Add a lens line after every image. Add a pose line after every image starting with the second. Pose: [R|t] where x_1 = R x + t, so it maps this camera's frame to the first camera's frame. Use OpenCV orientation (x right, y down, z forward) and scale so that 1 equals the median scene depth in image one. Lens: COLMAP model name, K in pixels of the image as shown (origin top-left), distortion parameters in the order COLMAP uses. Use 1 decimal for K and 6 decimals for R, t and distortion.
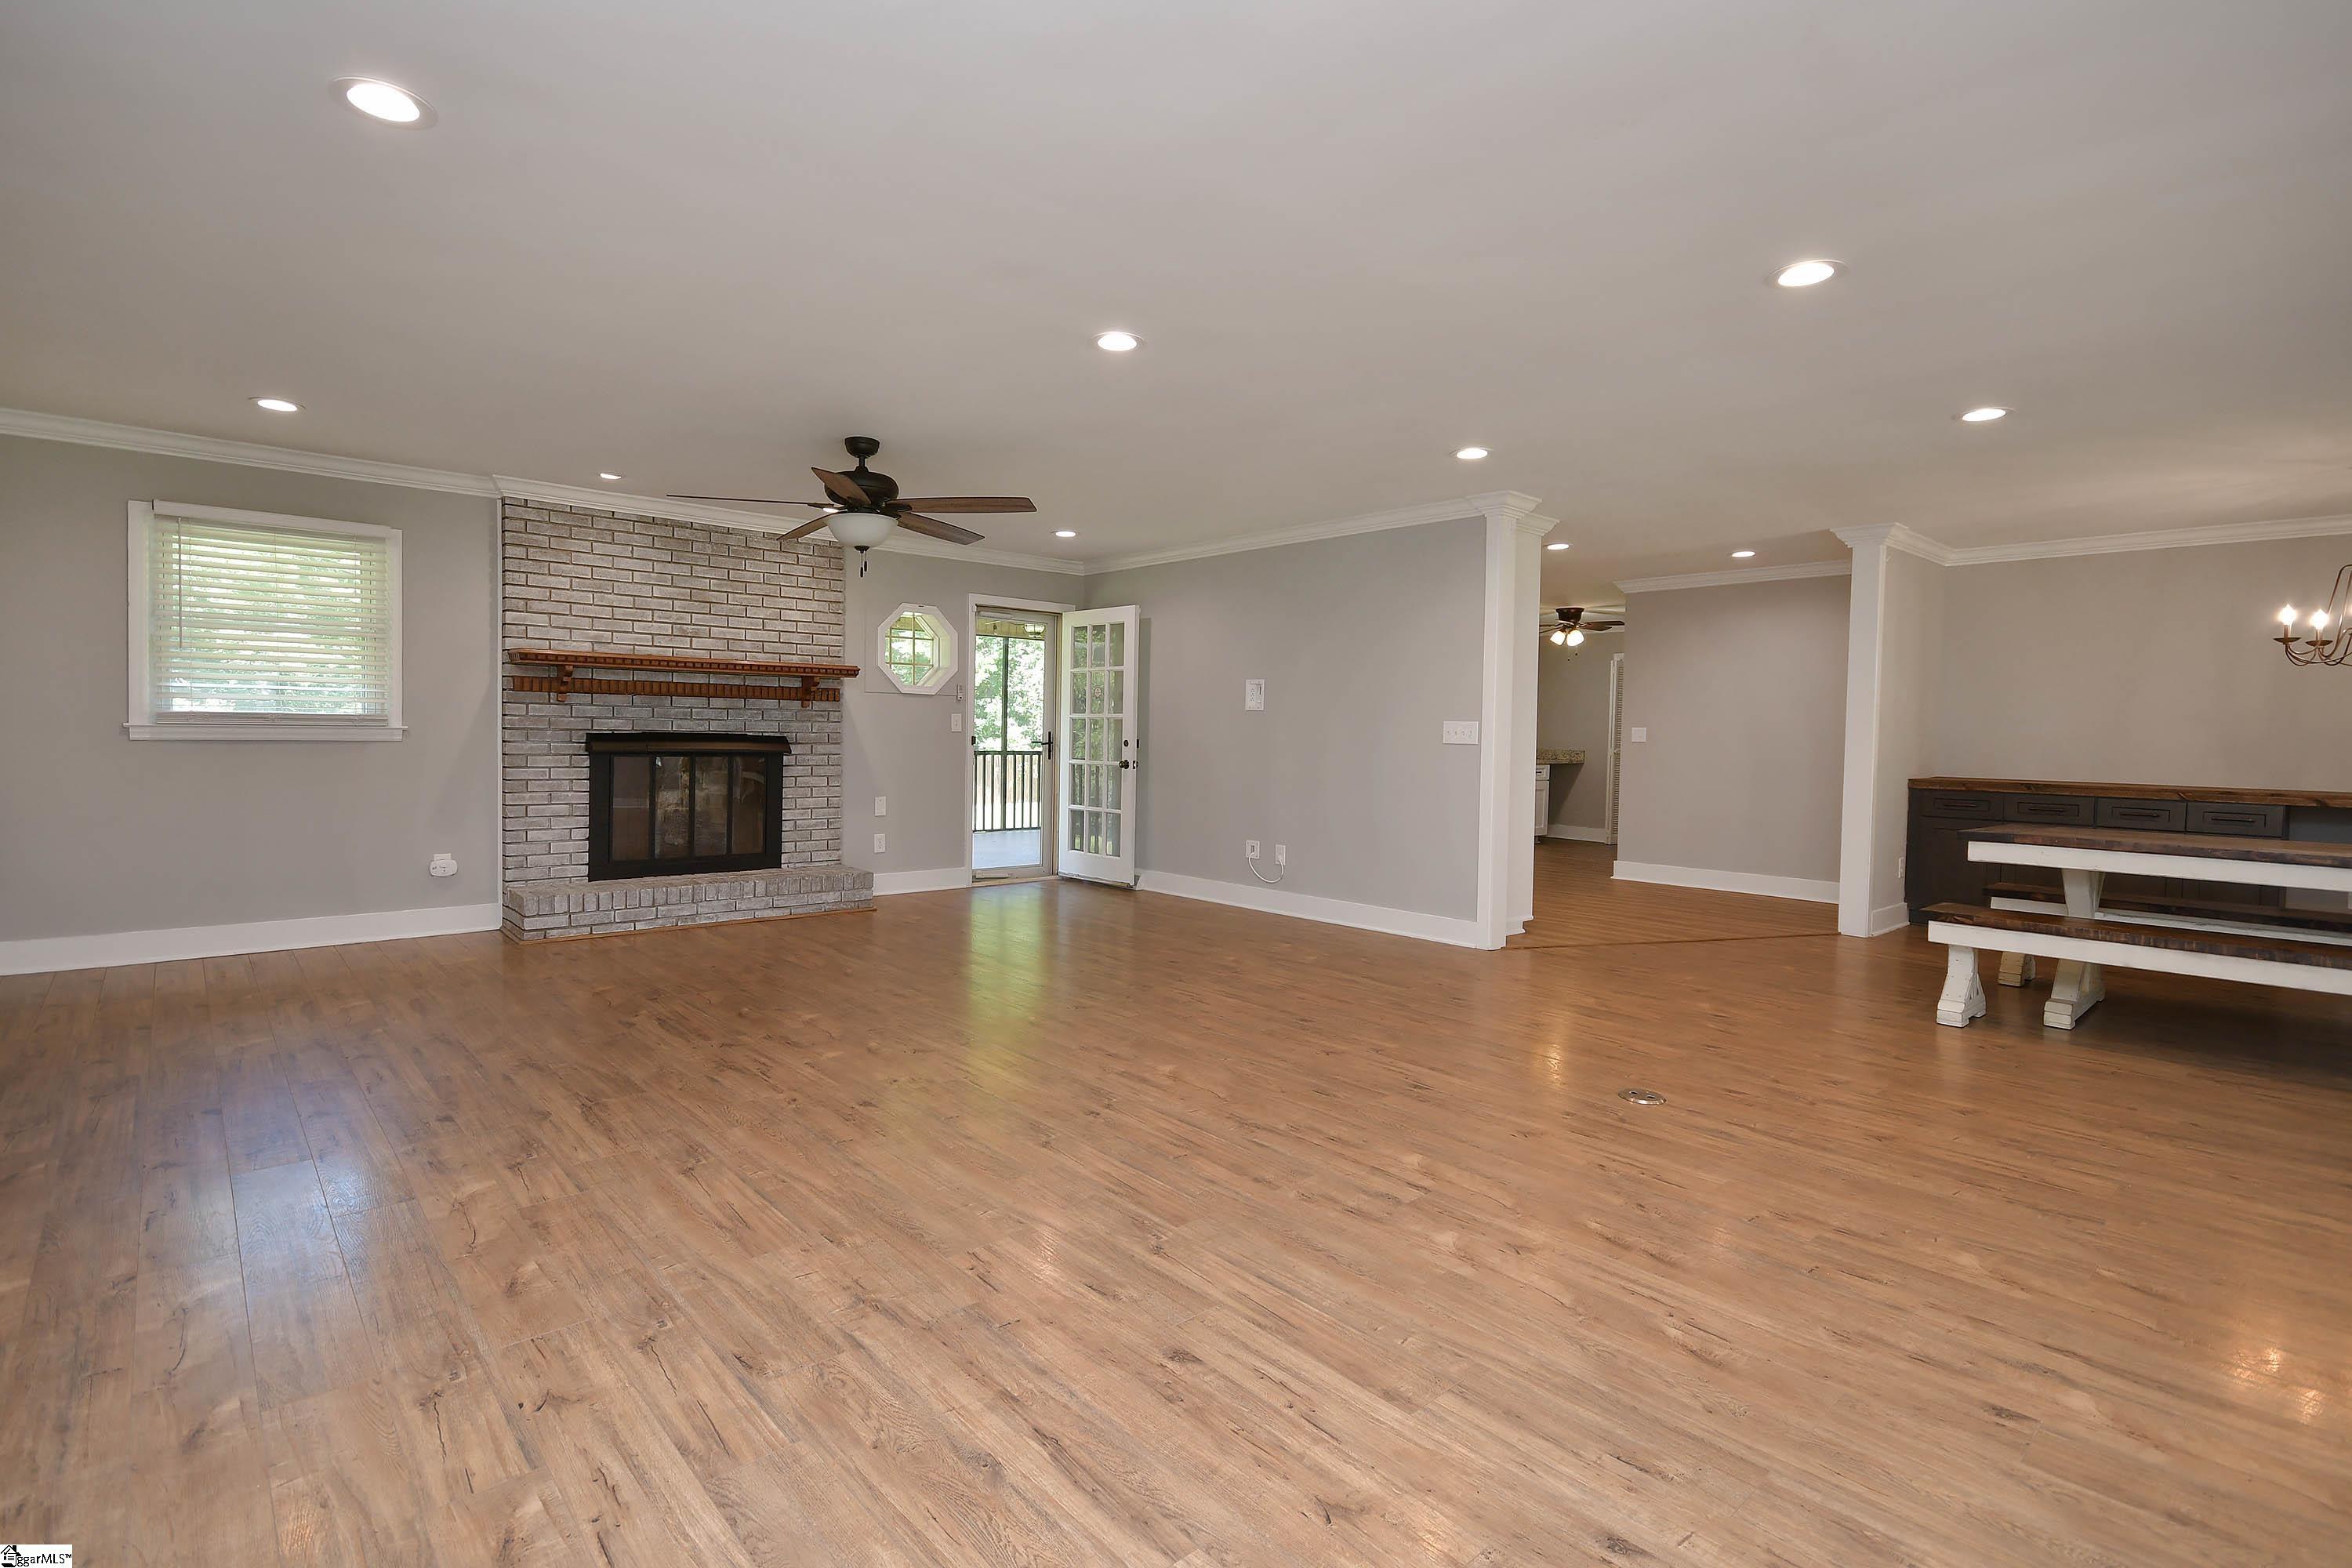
lens RADIAL K [[1106.4, 0, 1176.0], [0, 1106.4, 784.0], [0, 0, 1]] dist [0.000095, -0.000531]
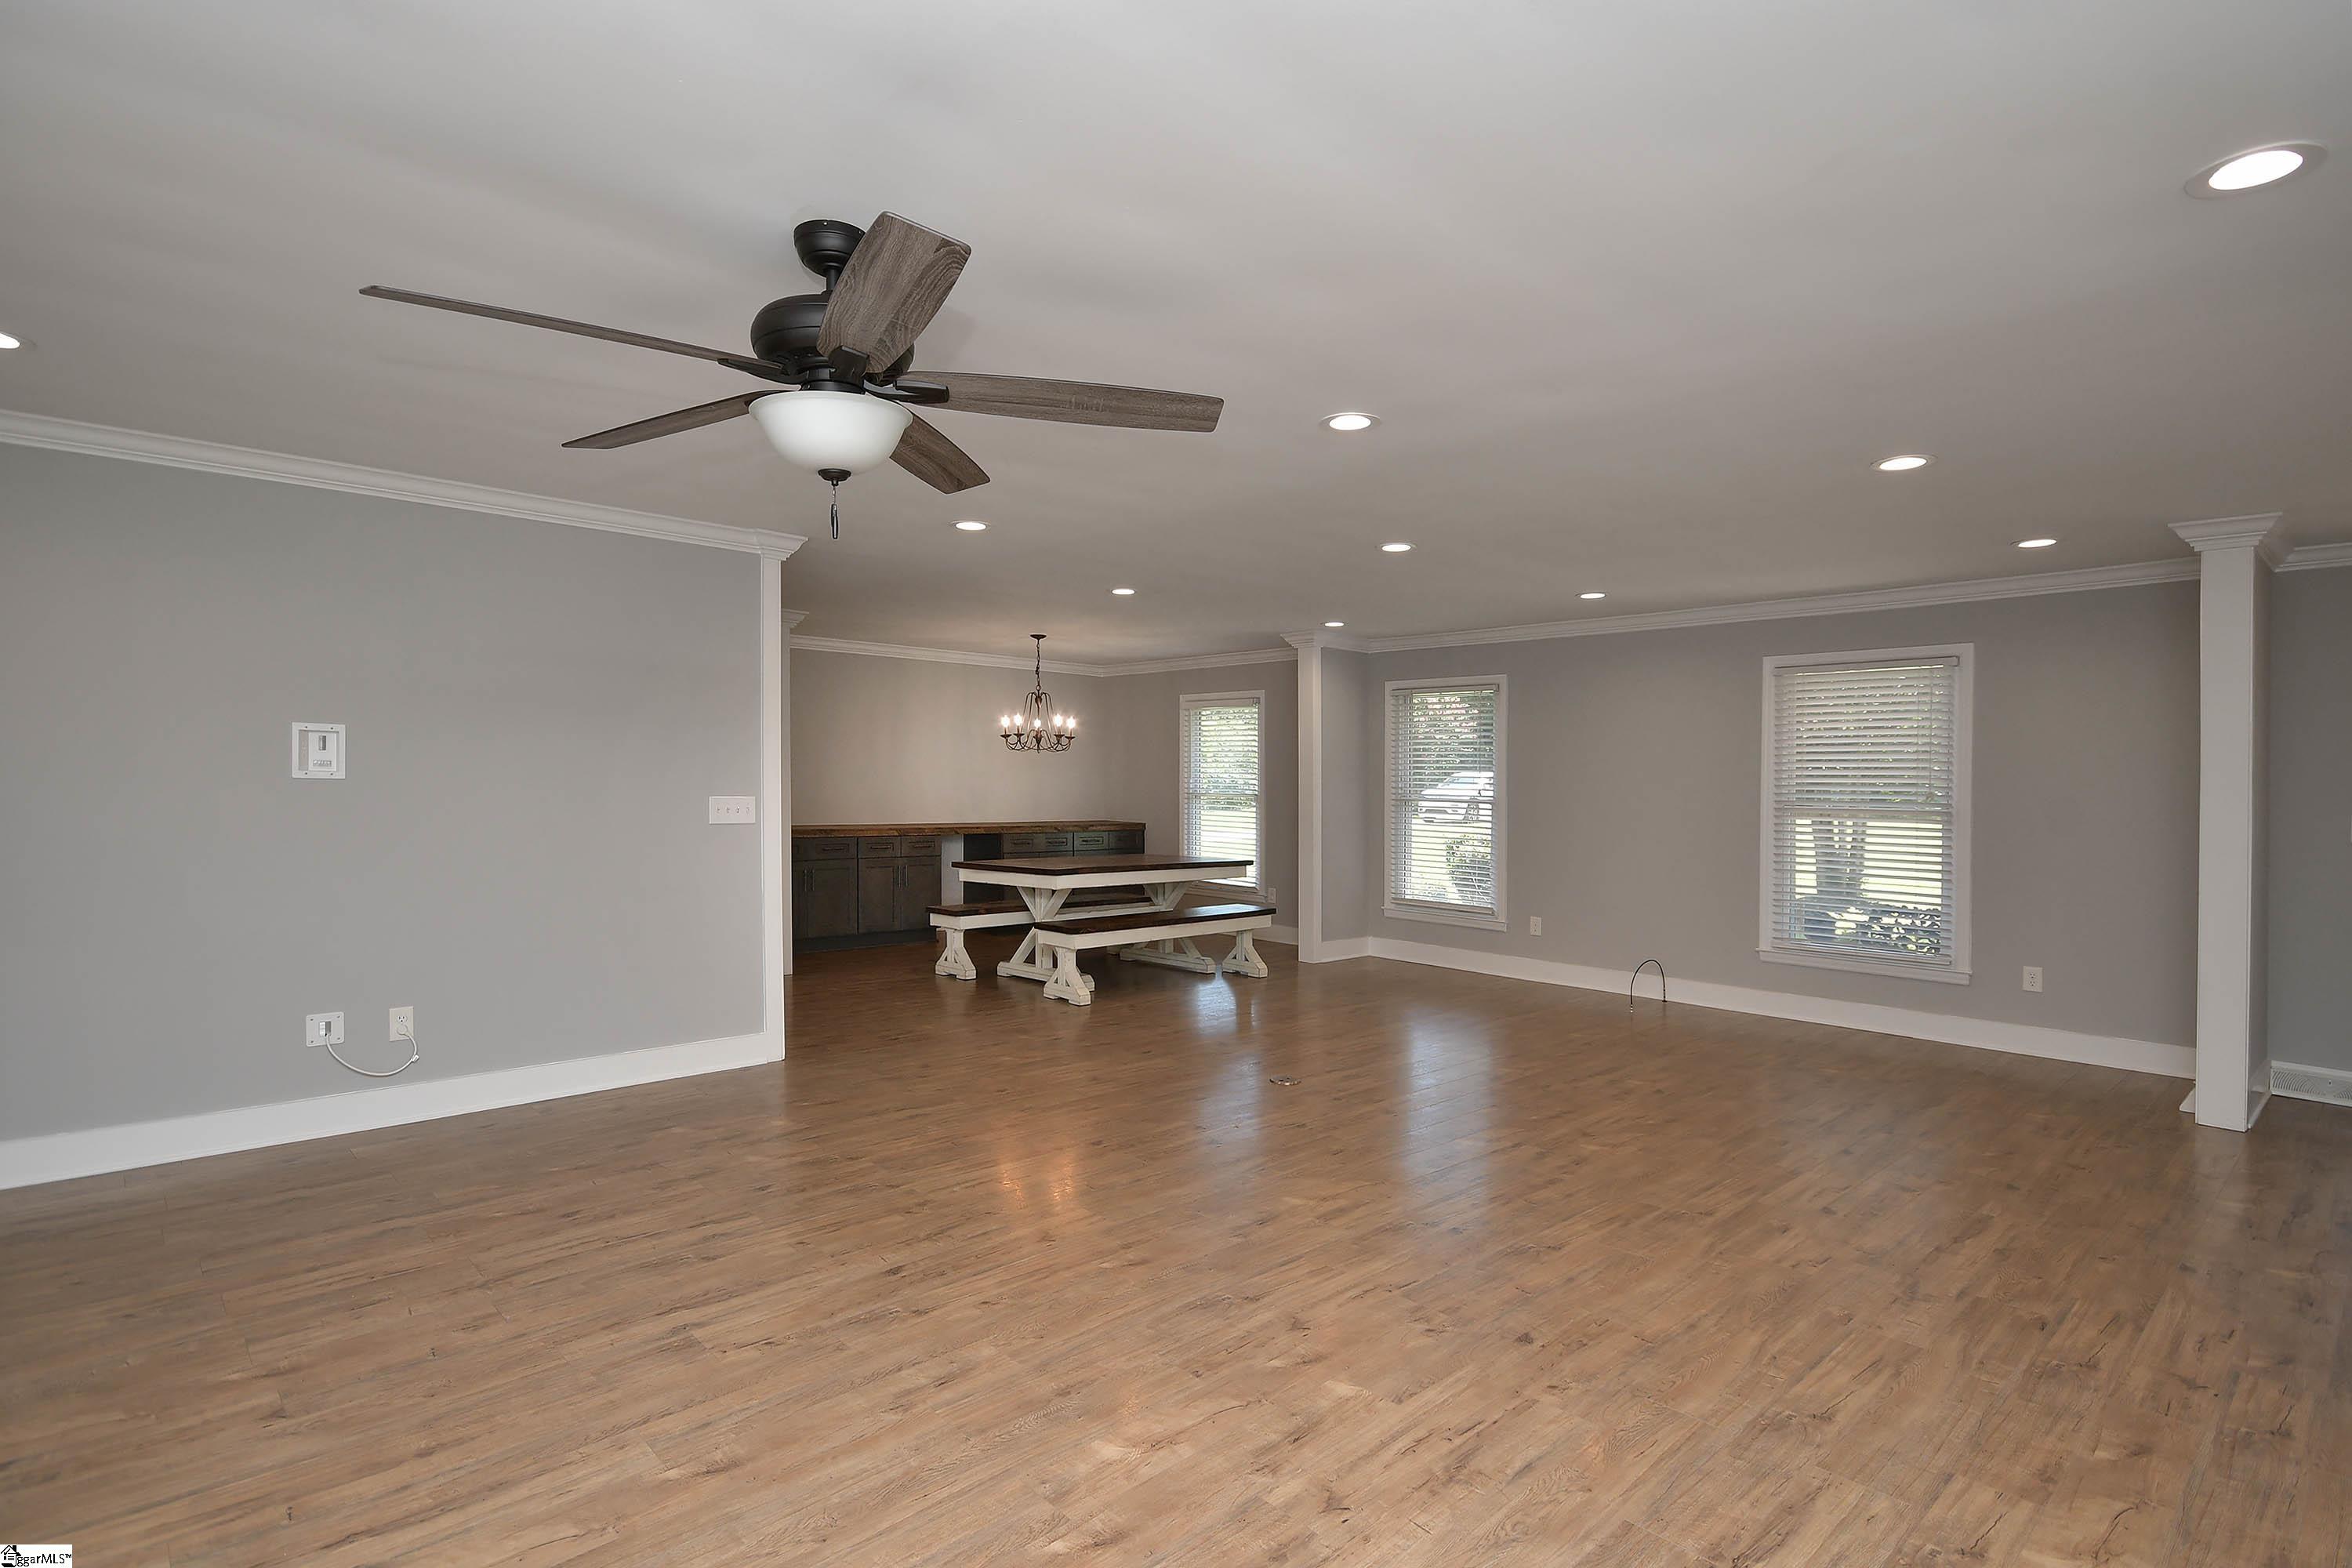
lens RADIAL K [[1130.5, 0, 1172.7], [0, 1130.5, 798.4], [0, 0, 1]] dist [0.025883, -0.014081]
pose [[0.000366, -0.032699, 0.999465, -1.399786], [0.035265, 0.998844, 0.032666, -0.169812], [-0.999378, 0.035235, 0.001519, 1.606580]]
